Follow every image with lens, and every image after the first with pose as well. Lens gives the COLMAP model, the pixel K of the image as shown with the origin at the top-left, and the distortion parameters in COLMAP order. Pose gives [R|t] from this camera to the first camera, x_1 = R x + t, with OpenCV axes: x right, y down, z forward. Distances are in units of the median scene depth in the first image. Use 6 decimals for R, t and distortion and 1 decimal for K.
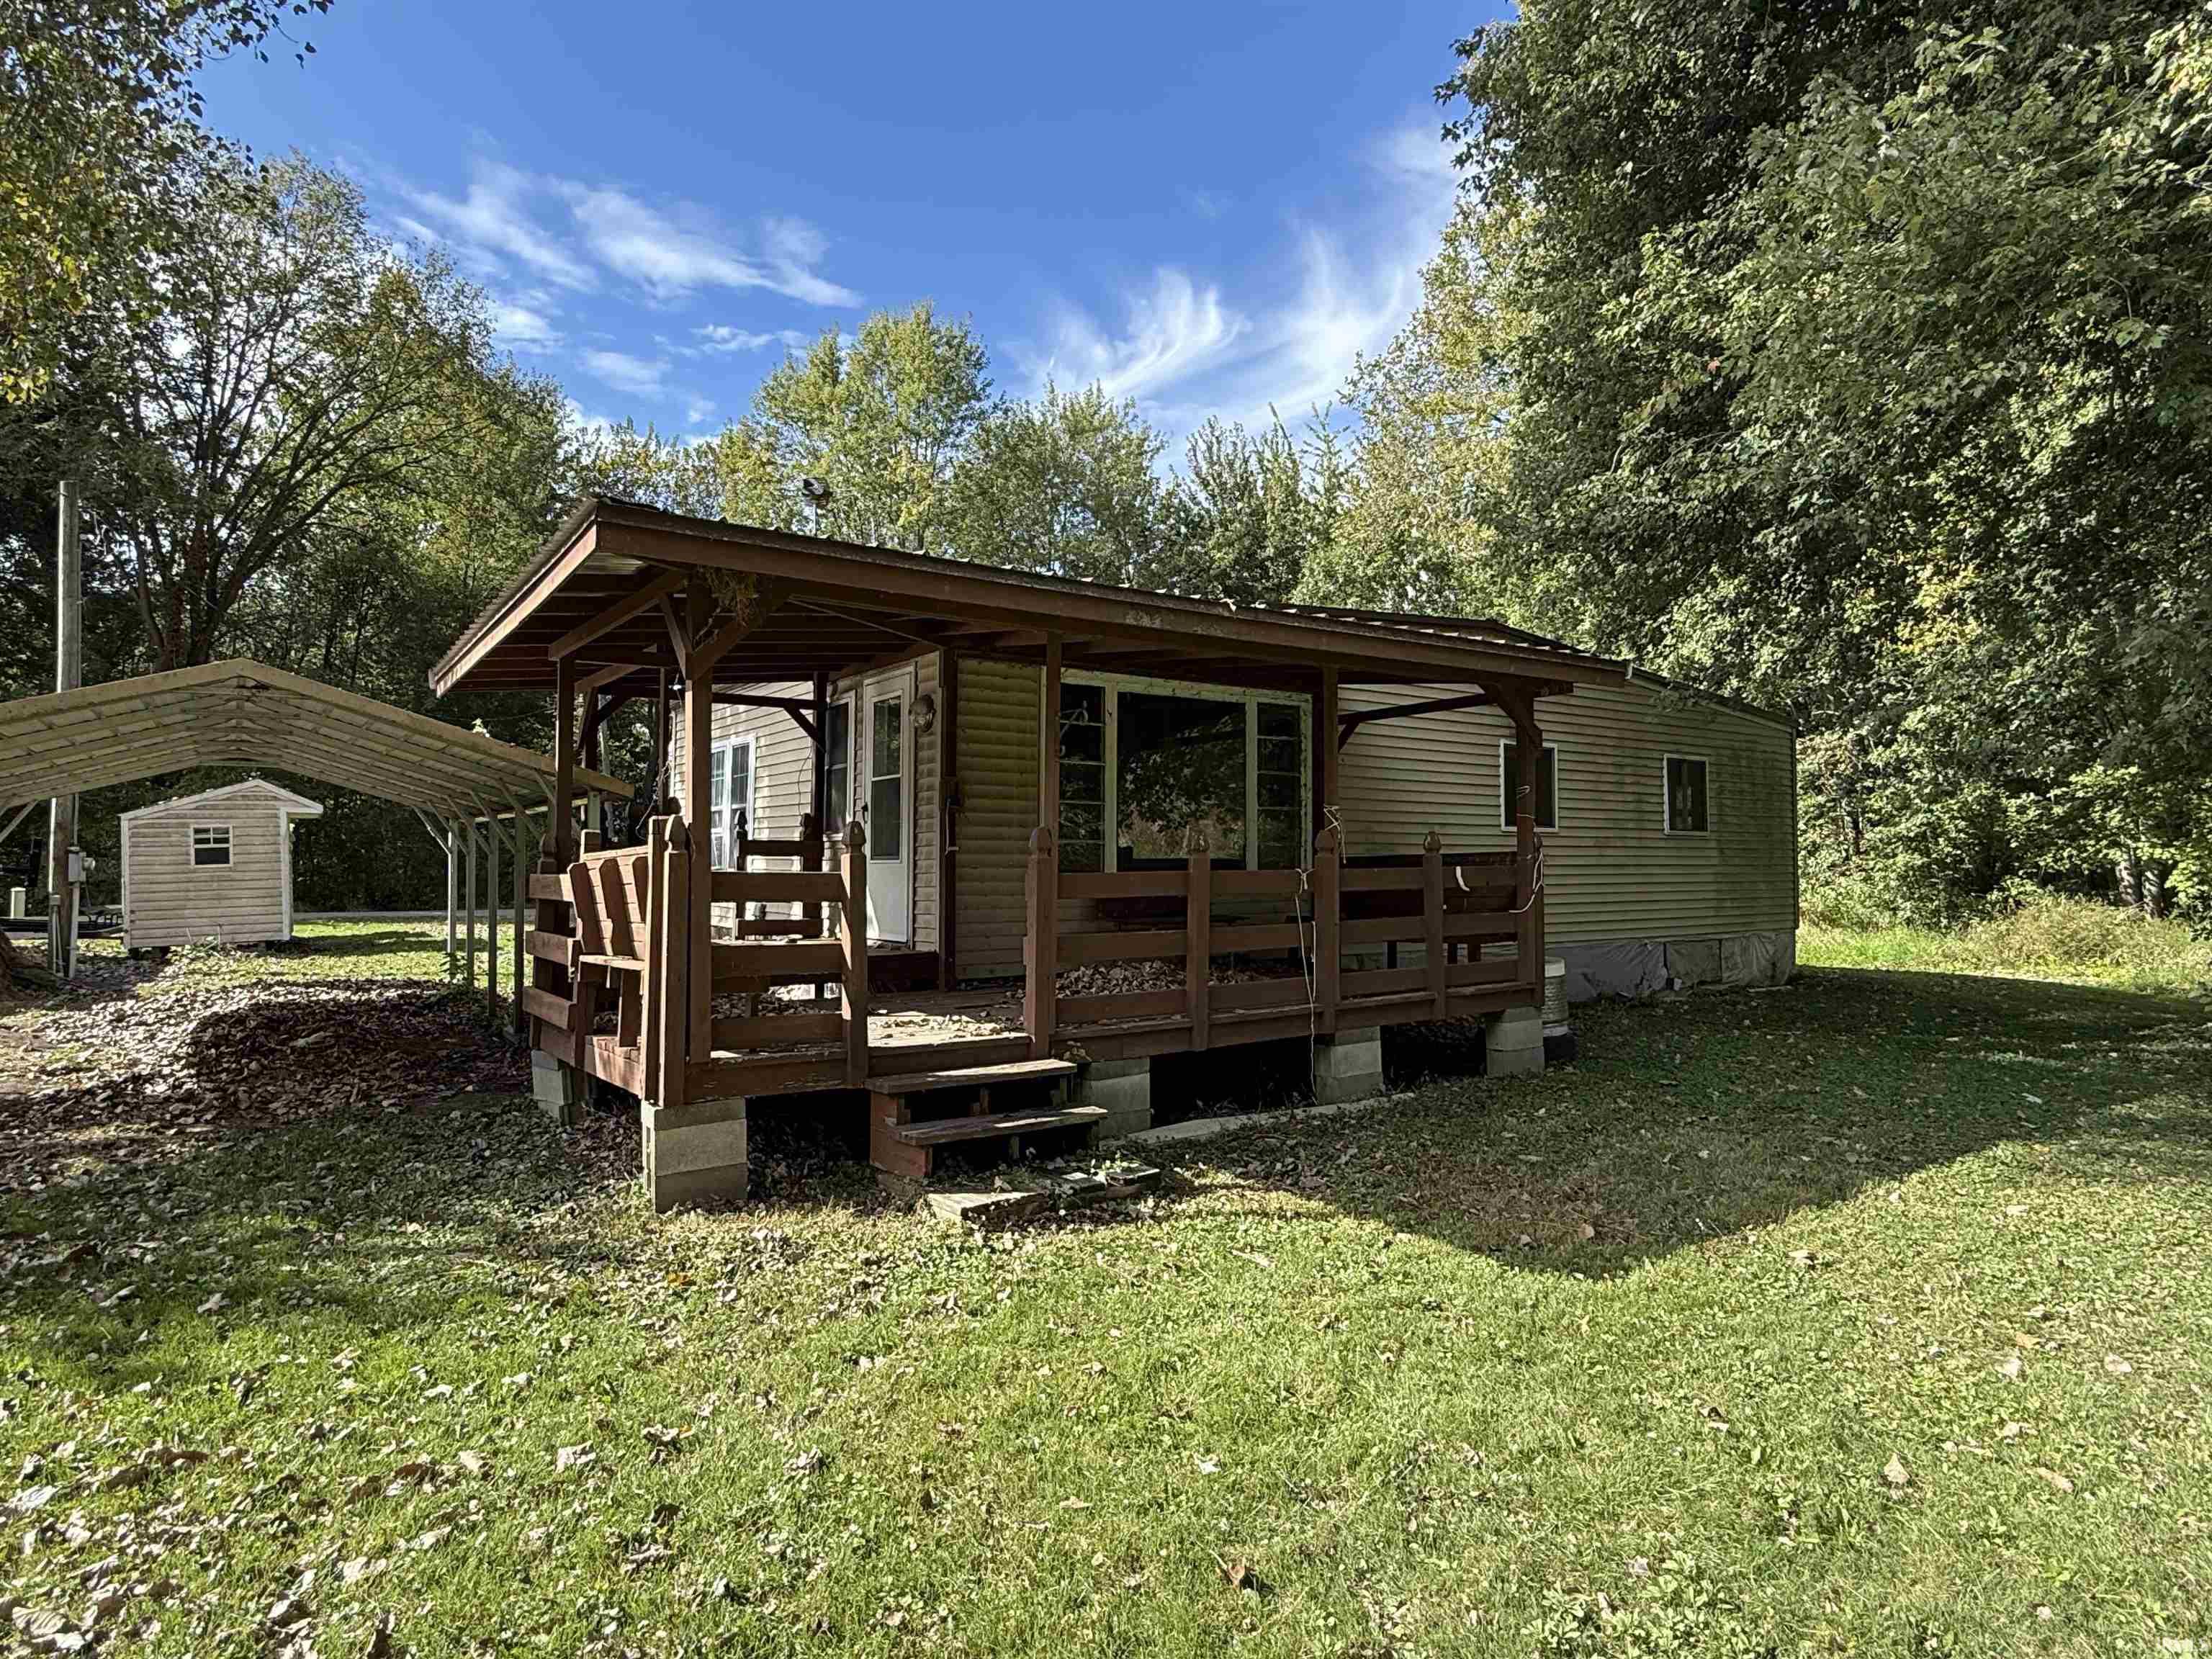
lens RADIAL K [[1216.3, 0, 1104.7], [0, 1216.3, 833.4], [0, 0, 1]] dist [-0.000889, 0.000968]
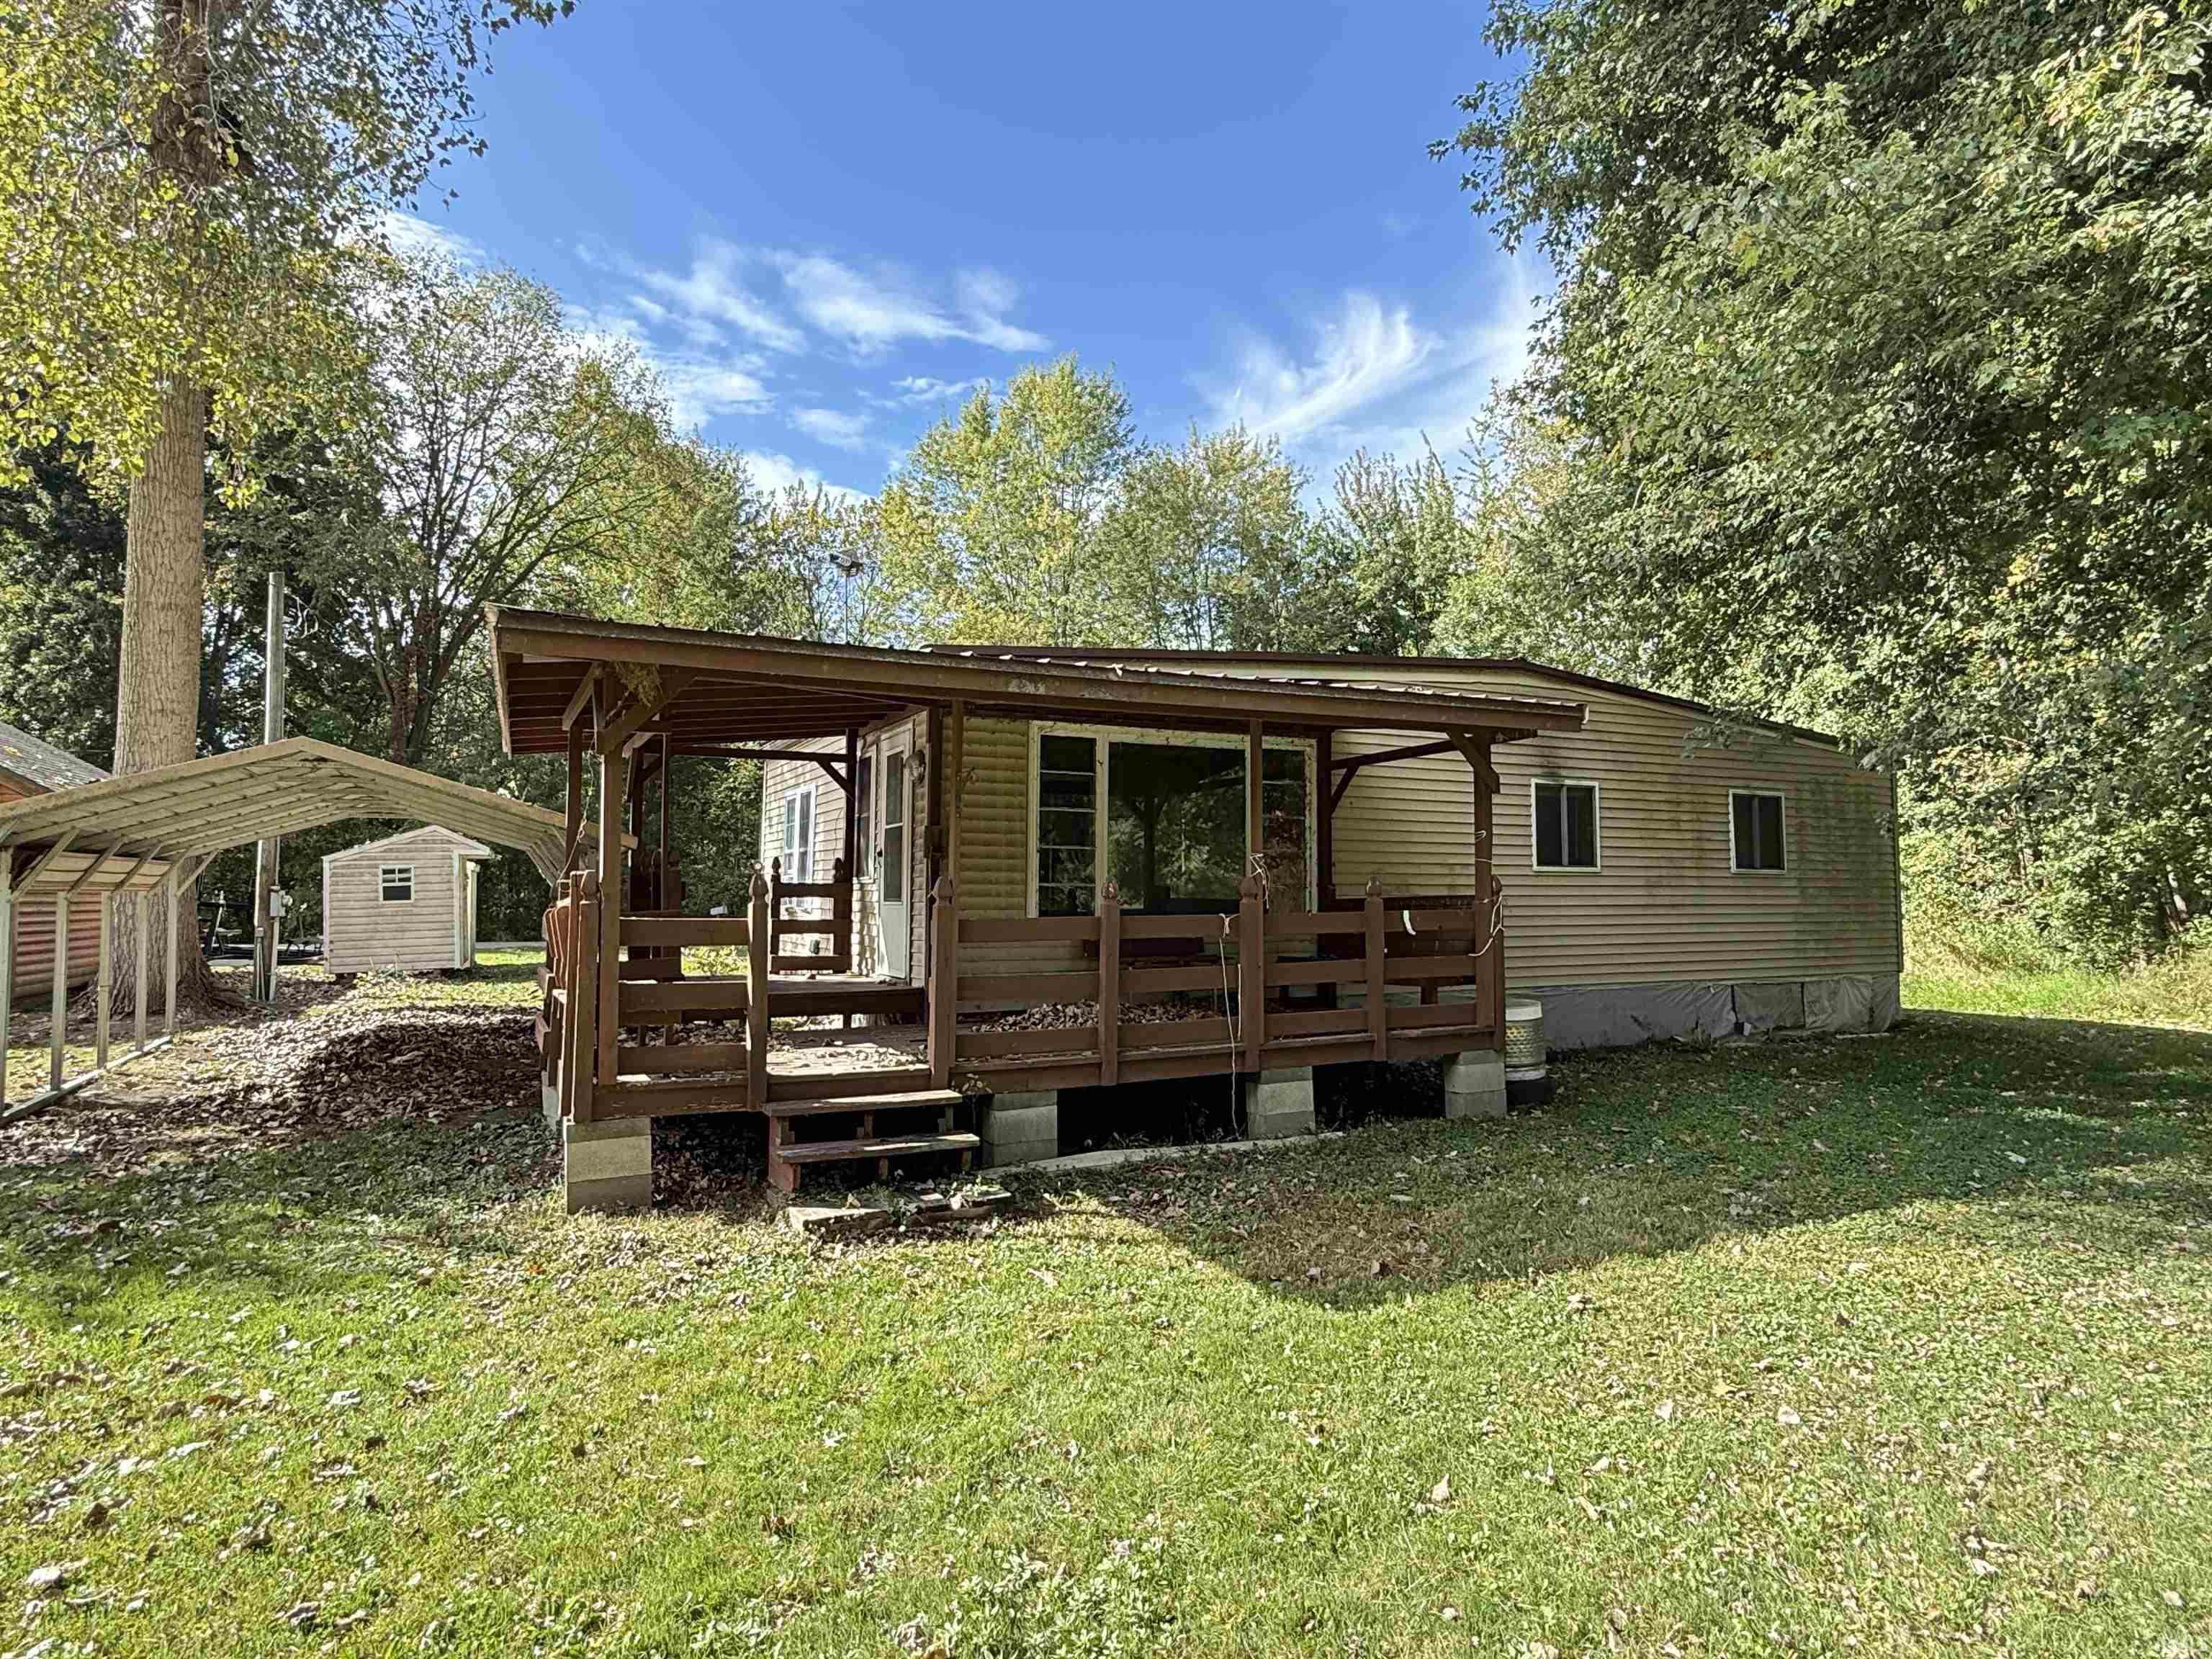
lens RADIAL K [[1216.3, 0, 1107.4], [0, 1216.3, 833.1], [0, 0, 1]] dist [-0.000889, 0.000968]
pose [[0.988665, -0.007042, -0.149973, 0.167557], [0.003131, 0.999649, -0.026302, -0.010119], [0.150105, 0.025534, 0.988340, -0.041007]]
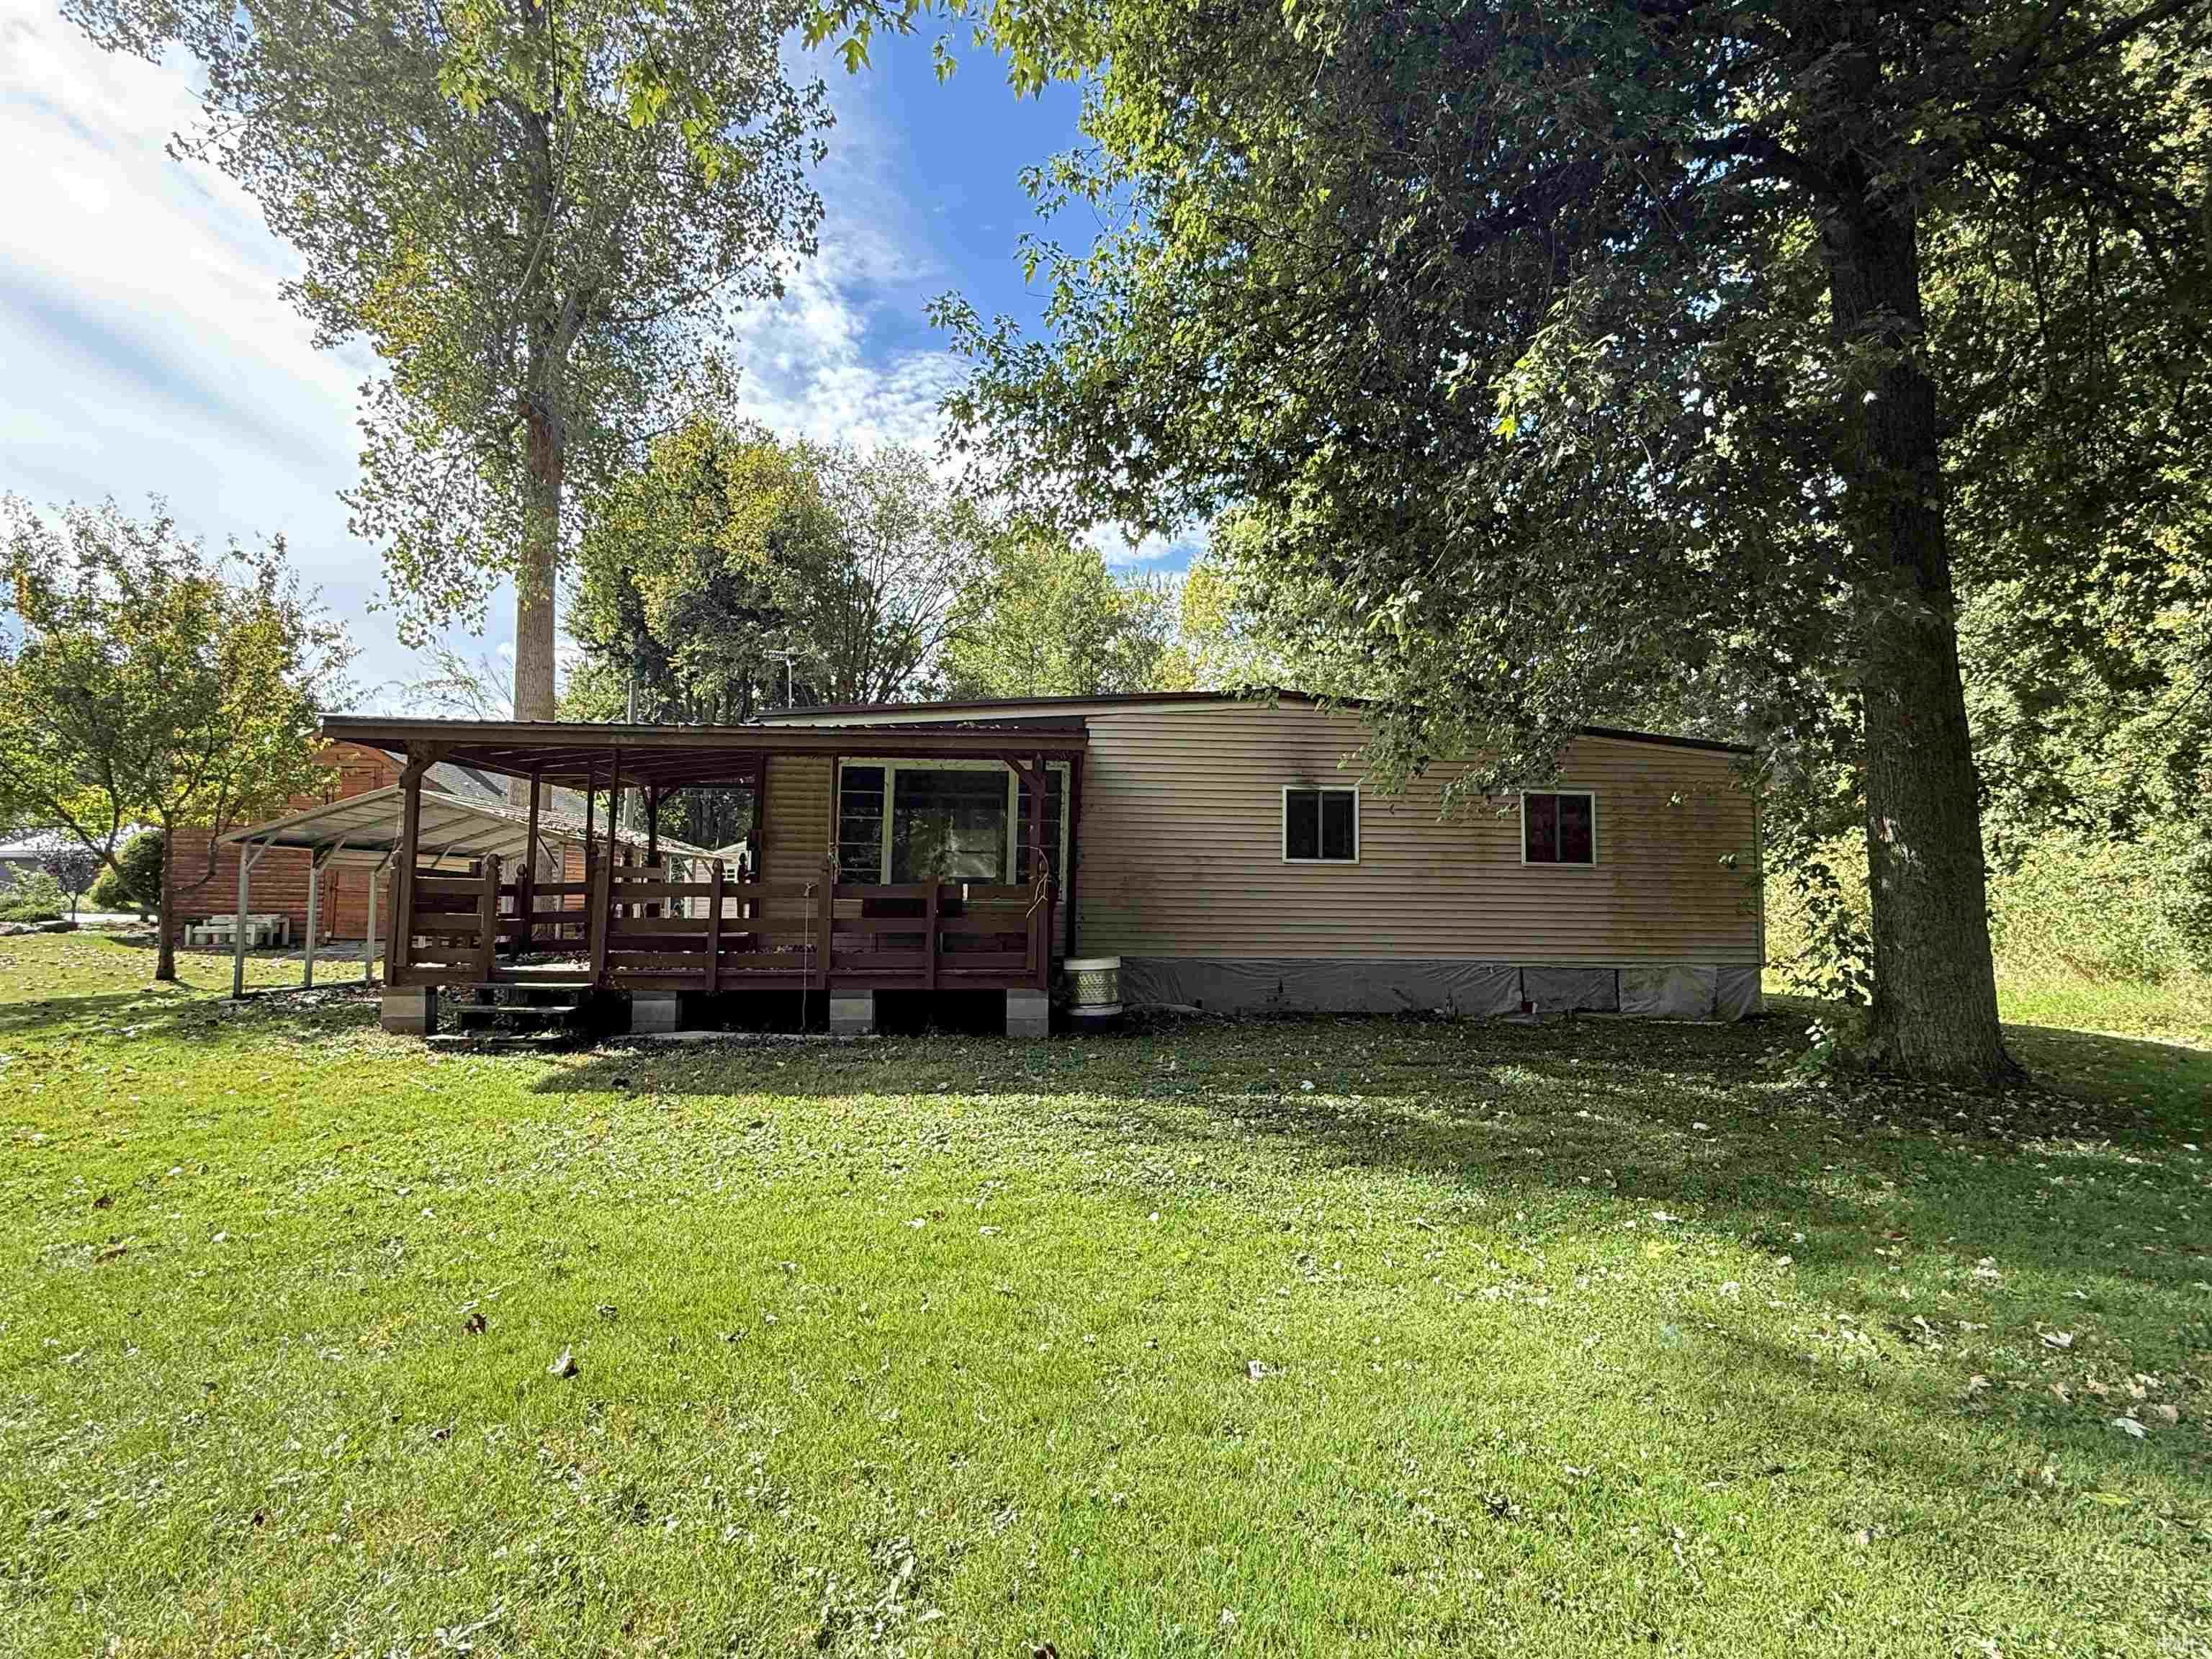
lens RADIAL K [[1064.2, 0, 1103.8], [0, 1064.2, 821.7], [0, 0, 1]] dist [0.002365, 0.000085]
pose [[0.852763, -0.028545, -0.521517, 0.917816], [-0.000499, 0.998460, -0.055466, 0.020324], [0.522298, 0.047559, 0.851436, 0.018428]]
